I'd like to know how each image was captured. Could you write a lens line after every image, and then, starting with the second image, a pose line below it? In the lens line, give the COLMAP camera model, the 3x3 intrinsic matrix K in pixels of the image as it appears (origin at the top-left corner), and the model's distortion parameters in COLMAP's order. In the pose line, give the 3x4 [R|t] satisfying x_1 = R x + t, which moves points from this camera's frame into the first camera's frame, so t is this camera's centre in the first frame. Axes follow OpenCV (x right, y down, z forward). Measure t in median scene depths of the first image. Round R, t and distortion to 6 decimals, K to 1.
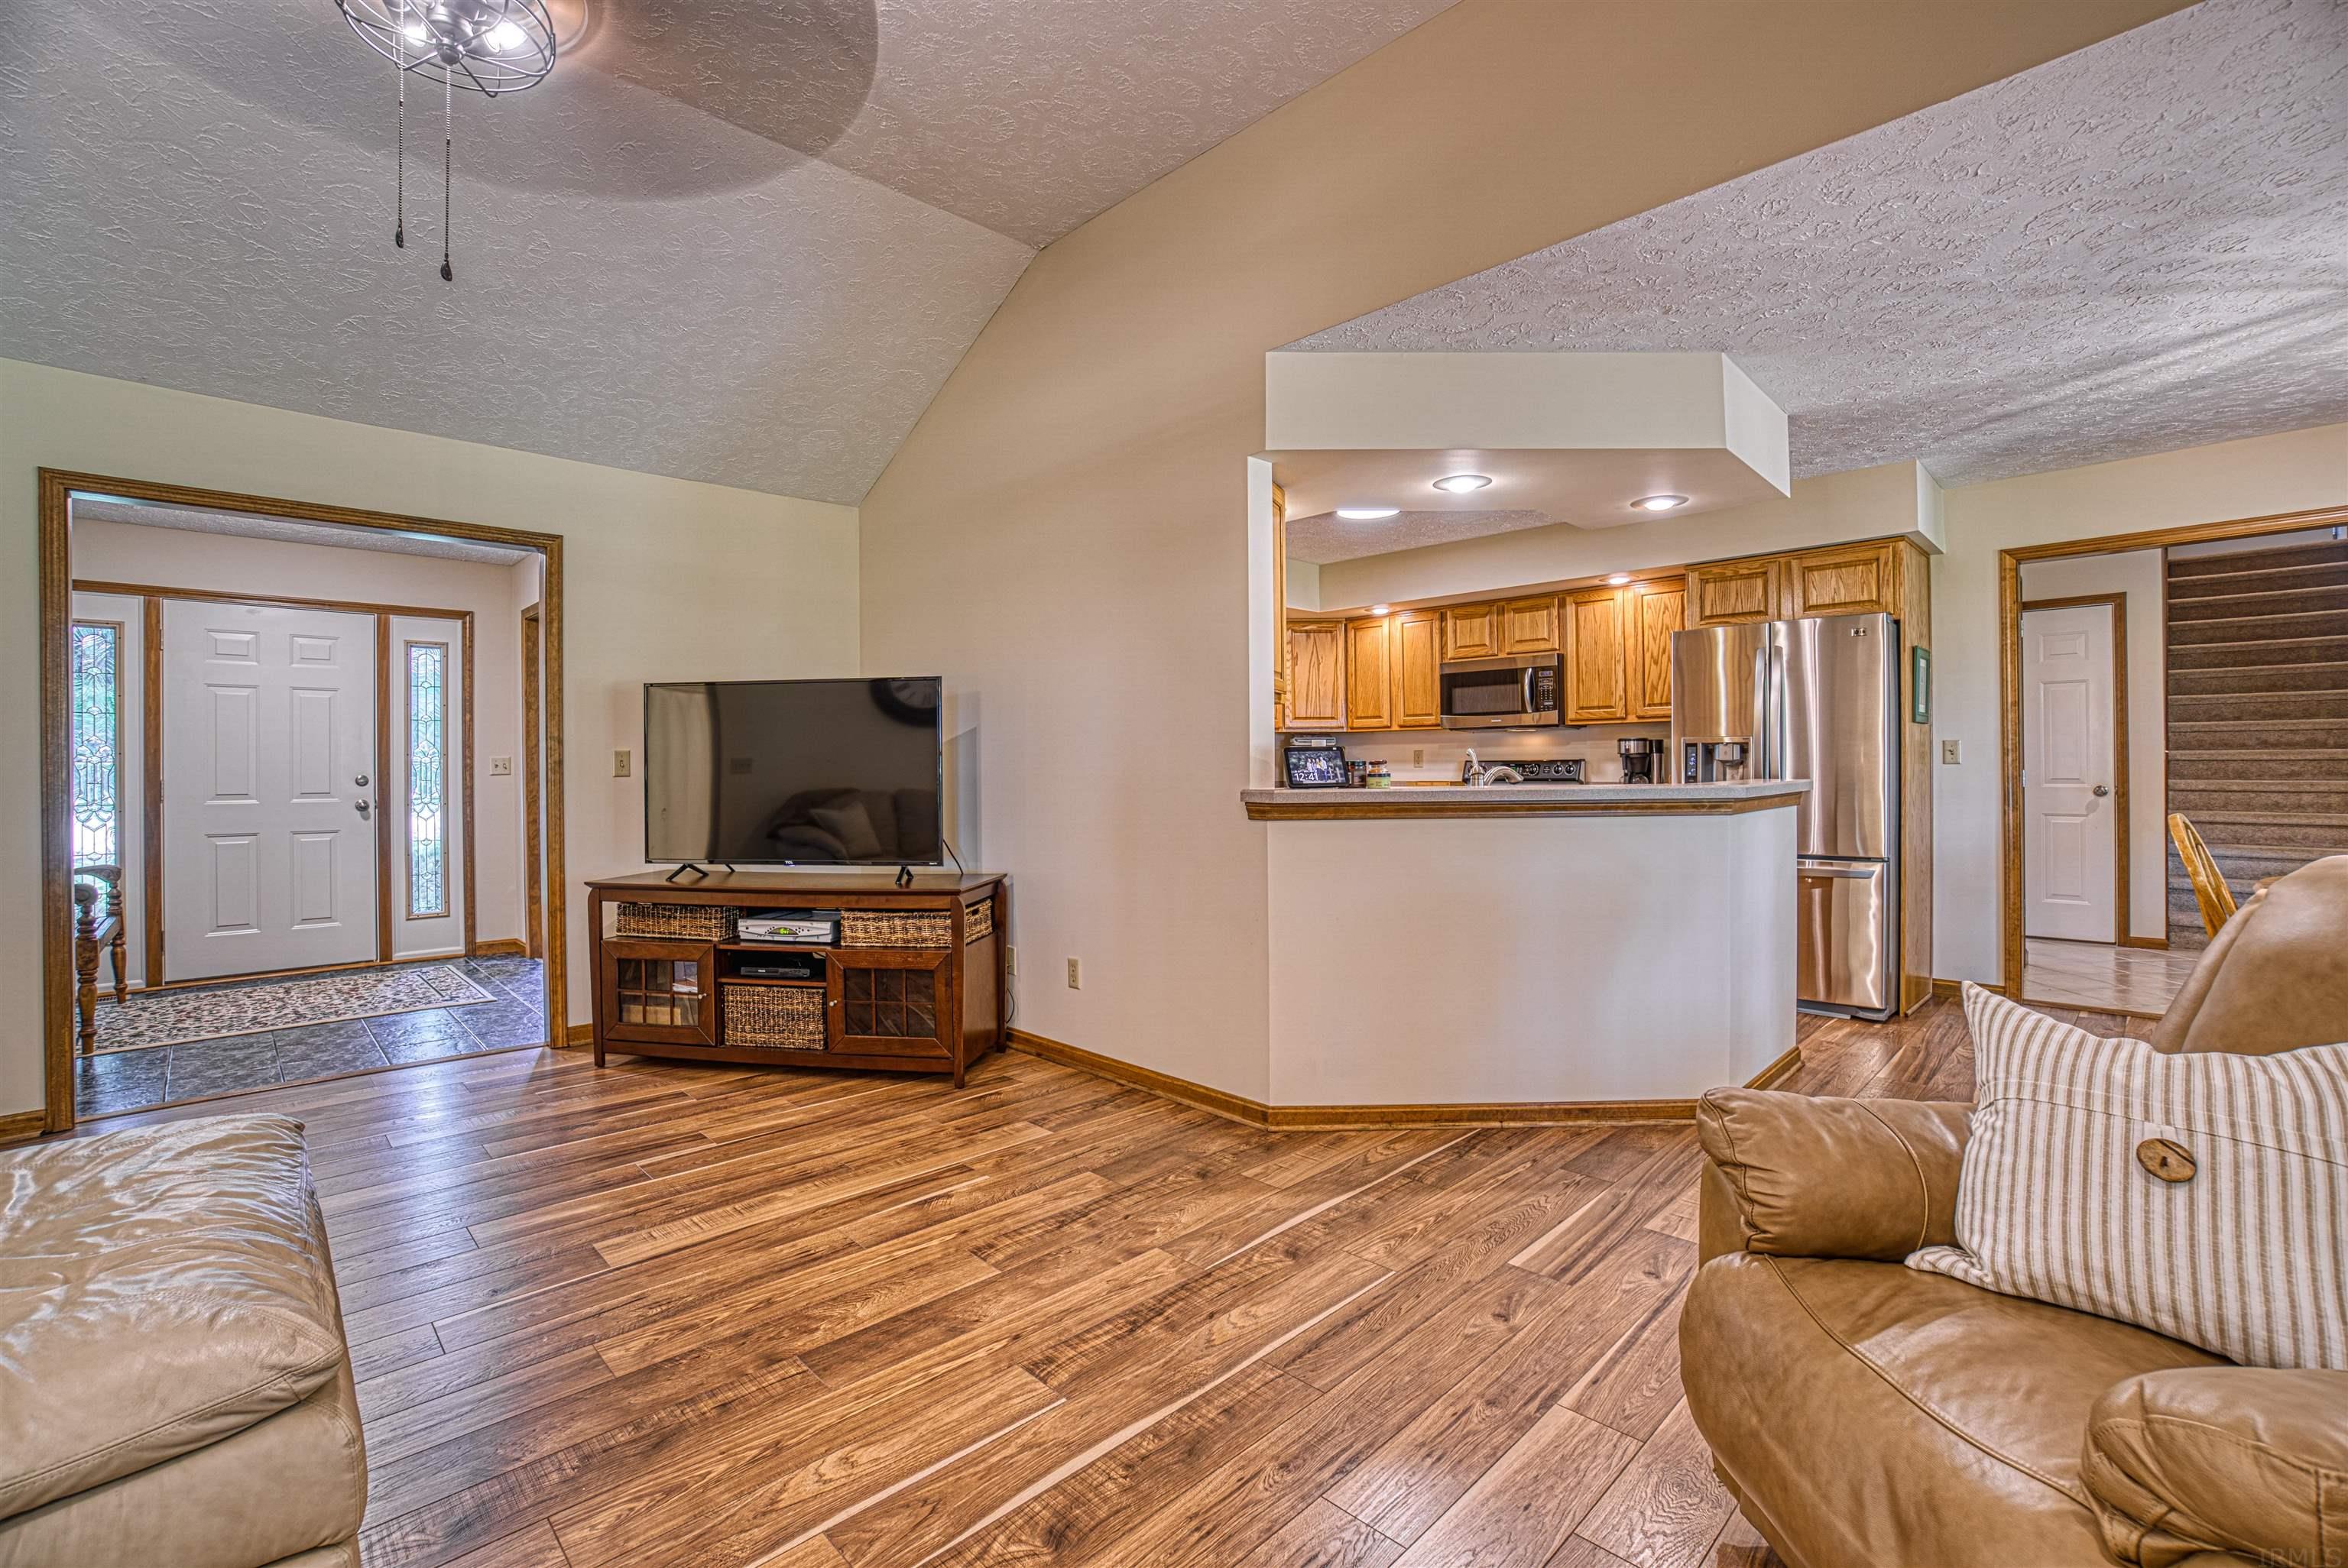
lens RADIAL K [[1022.3, 0, 1169.3], [0, 1022.3, 770.2], [0, 0, 1]] dist [-0.056904, 0.019253]
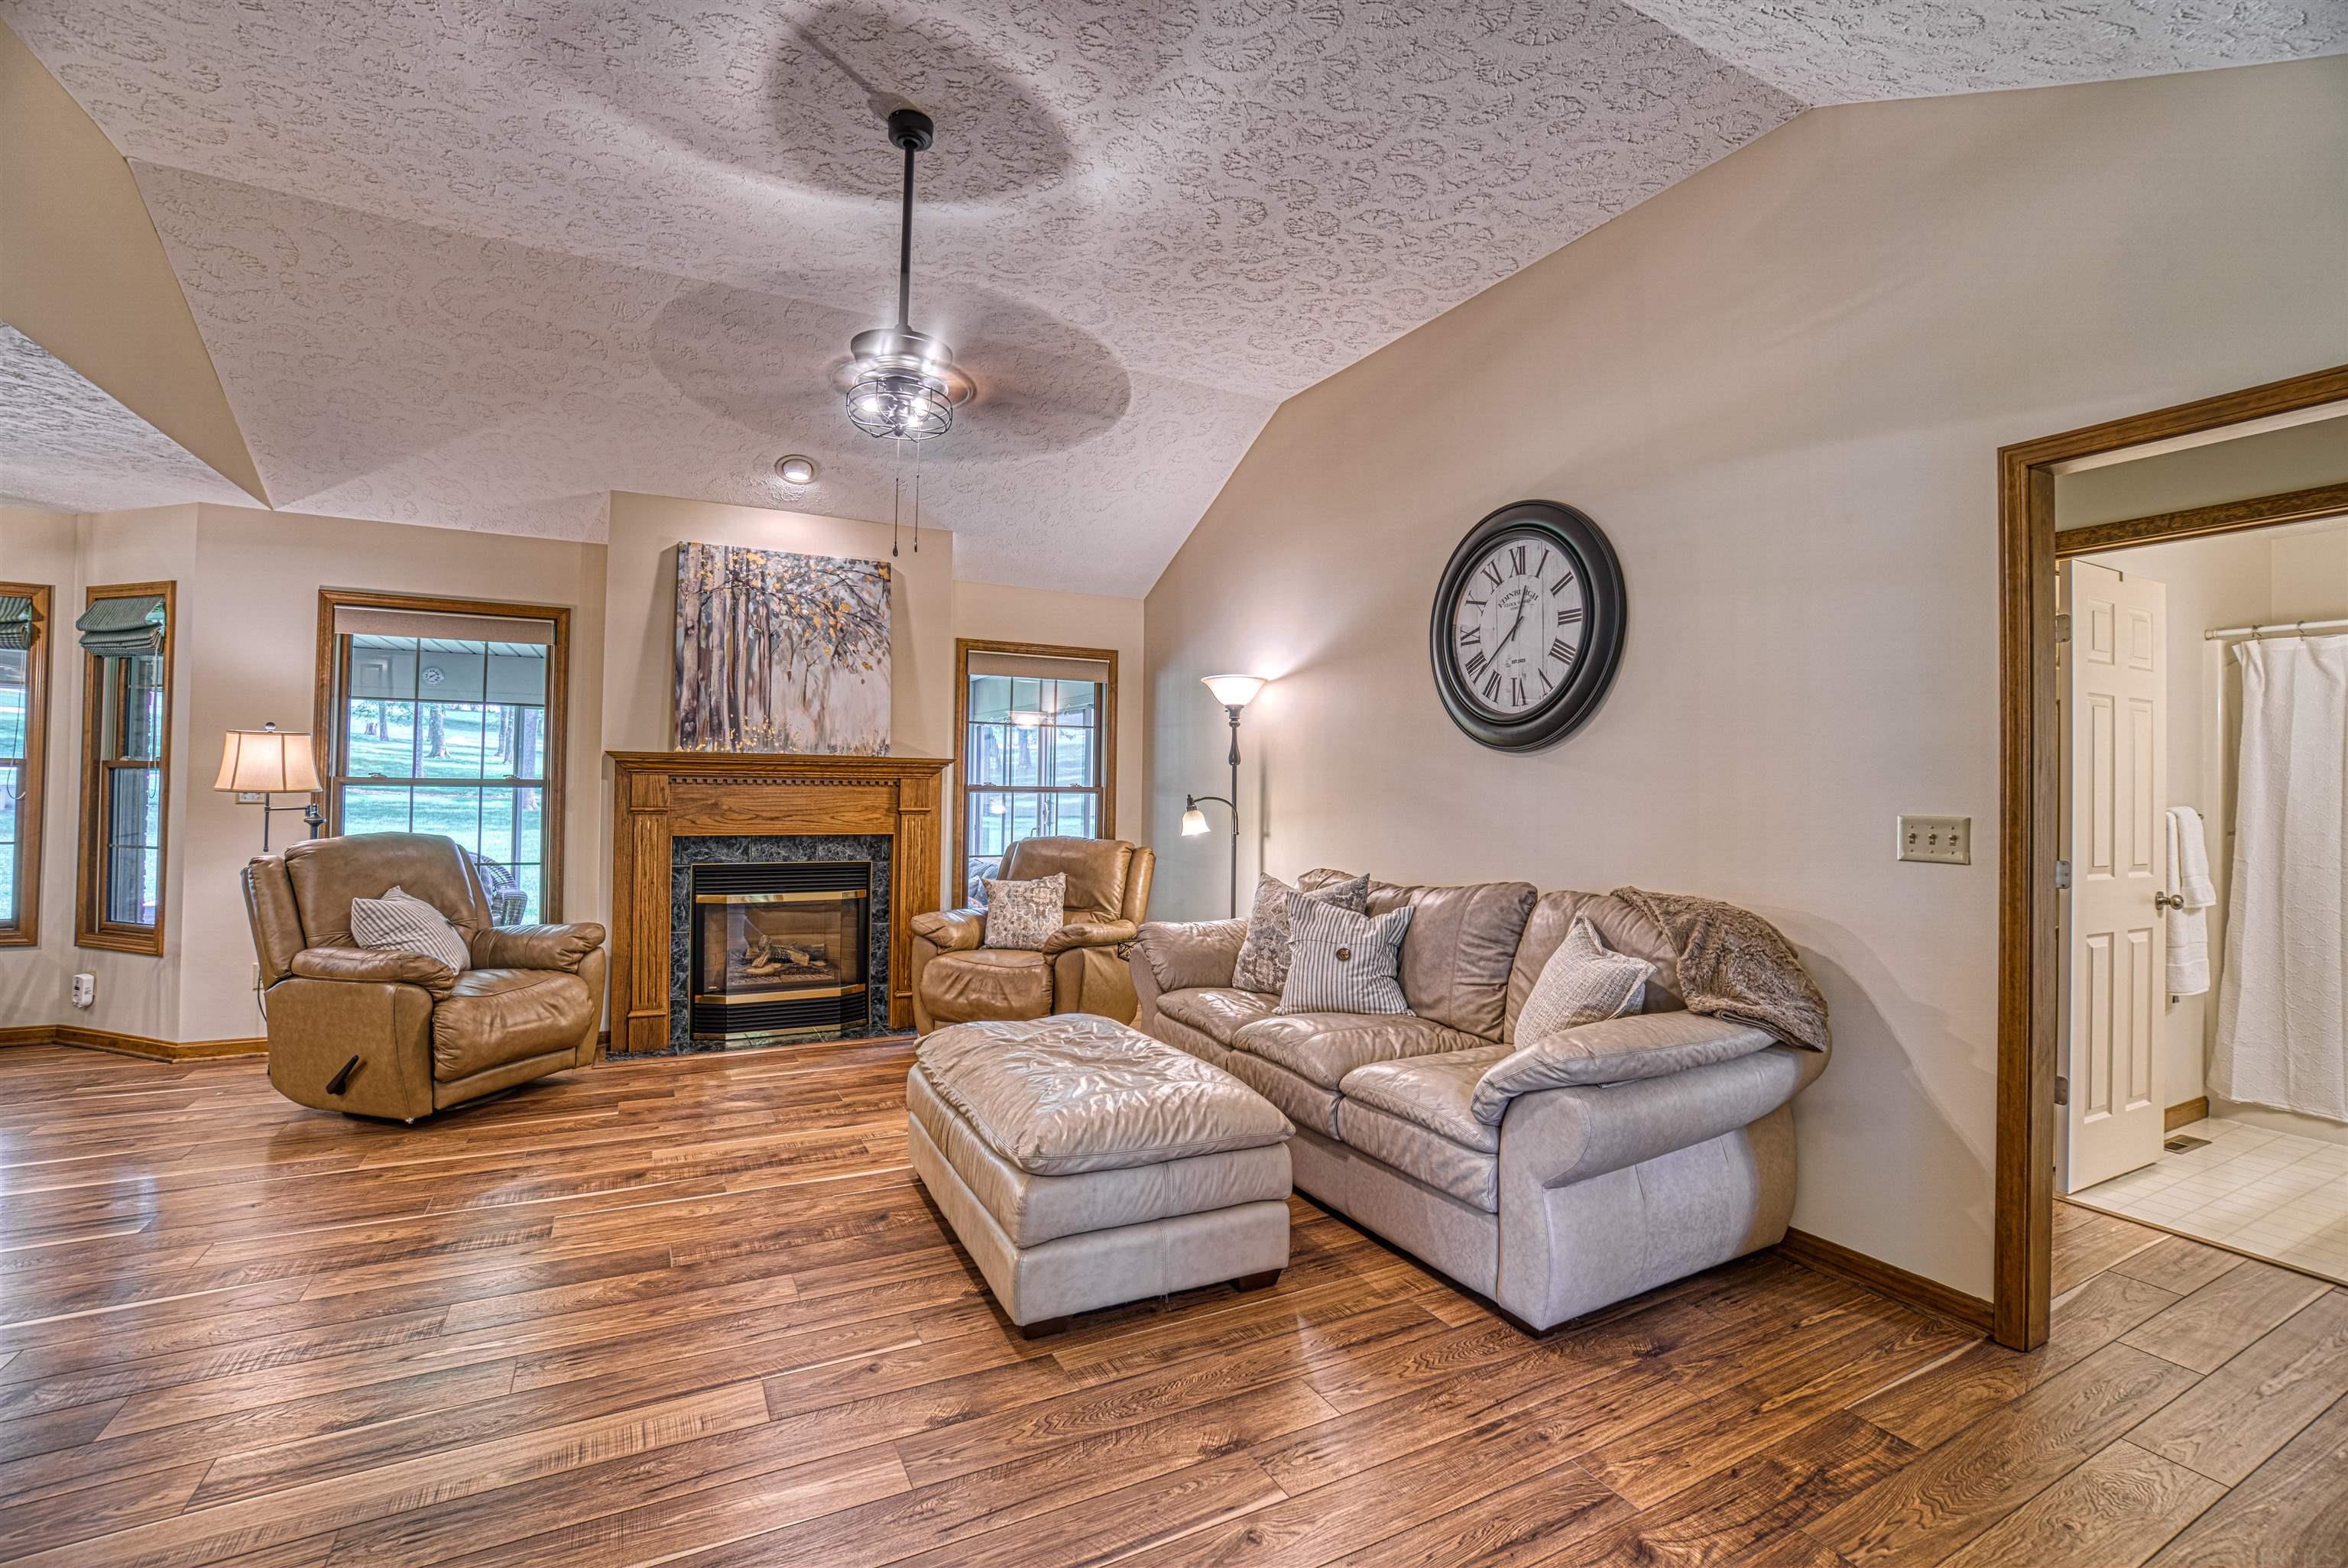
lens RADIAL K [[1022.3, 0, 1162.4], [0, 1022.3, 771.5], [0, 0, 1]] dist [-0.056904, 0.019253]
pose [[-0.957538, -0.004584, 0.288271, -0.905570], [-0.009345, 0.999842, -0.015145, -0.042997], [-0.288156, -0.017196, -0.957429, 1.372020]]
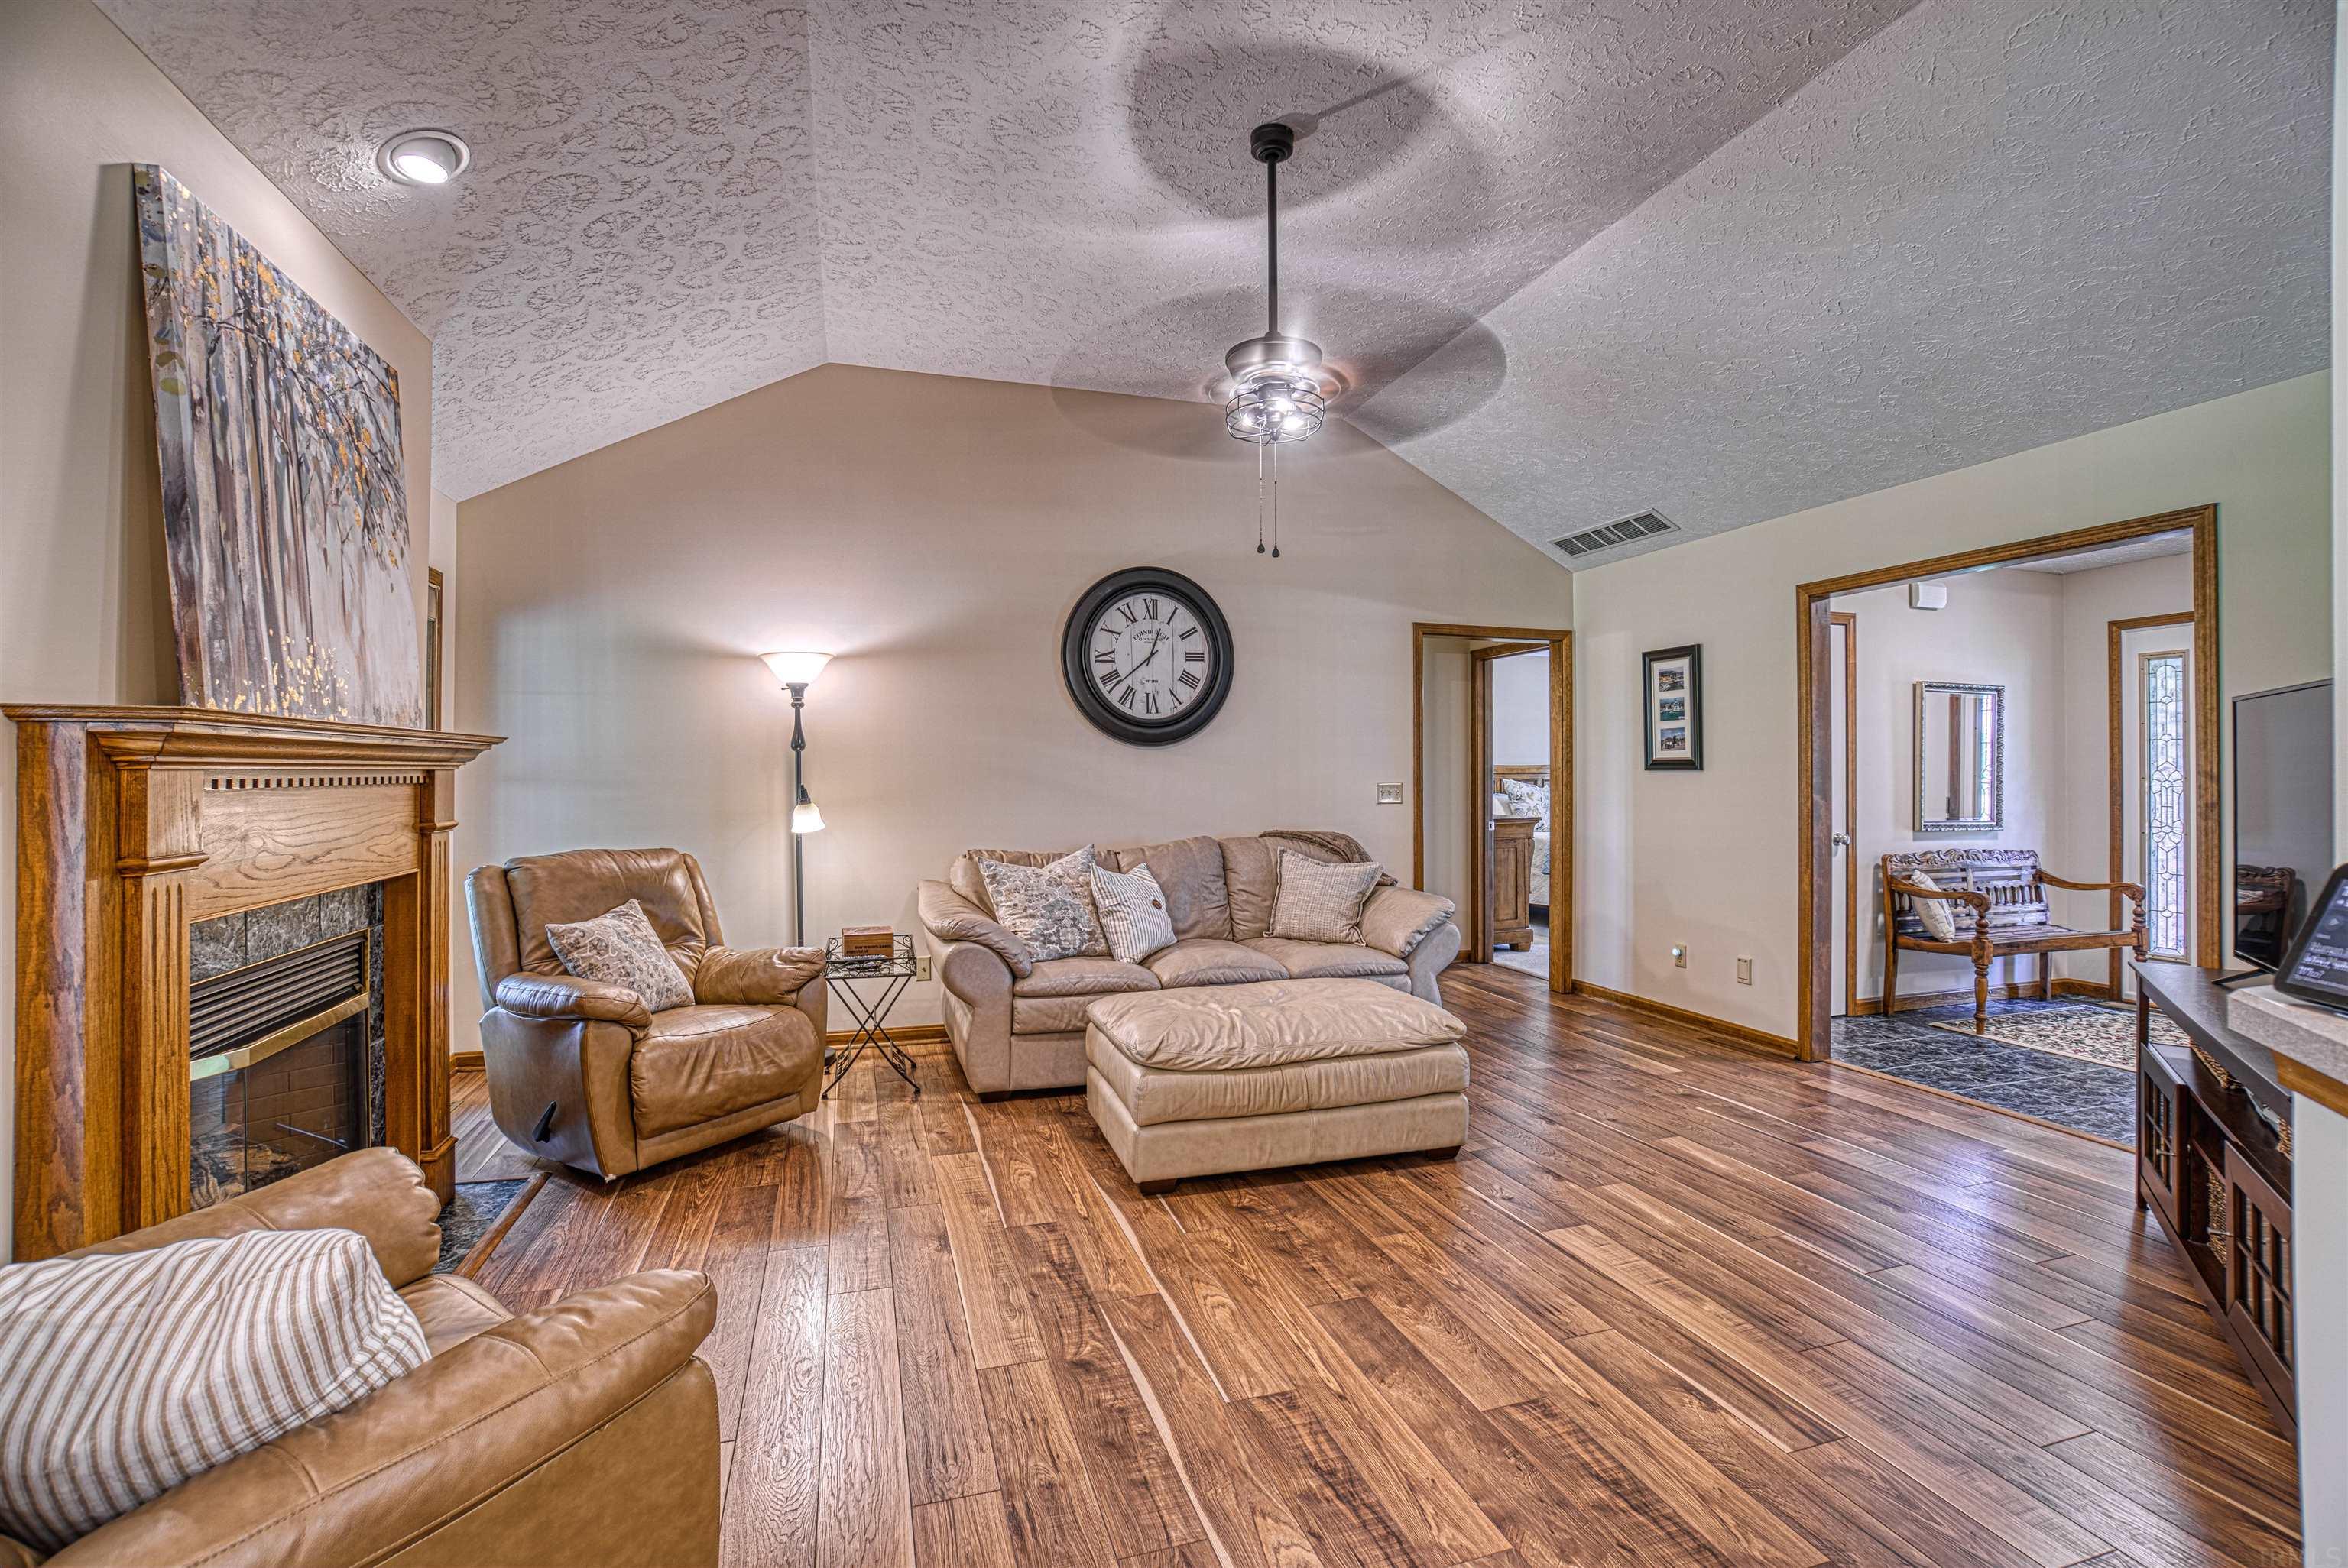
lens RADIAL K [[1022.3, 0, 1170.6], [0, 1022.3, 771.8], [0, 0, 1]] dist [-0.056904, 0.019253]
pose [[-0.455212, 0.005944, -0.890363, 0.564988], [0.003473, 0.999982, 0.004900, -0.054739], [0.890376, -0.000861, -0.455225, 0.886275]]
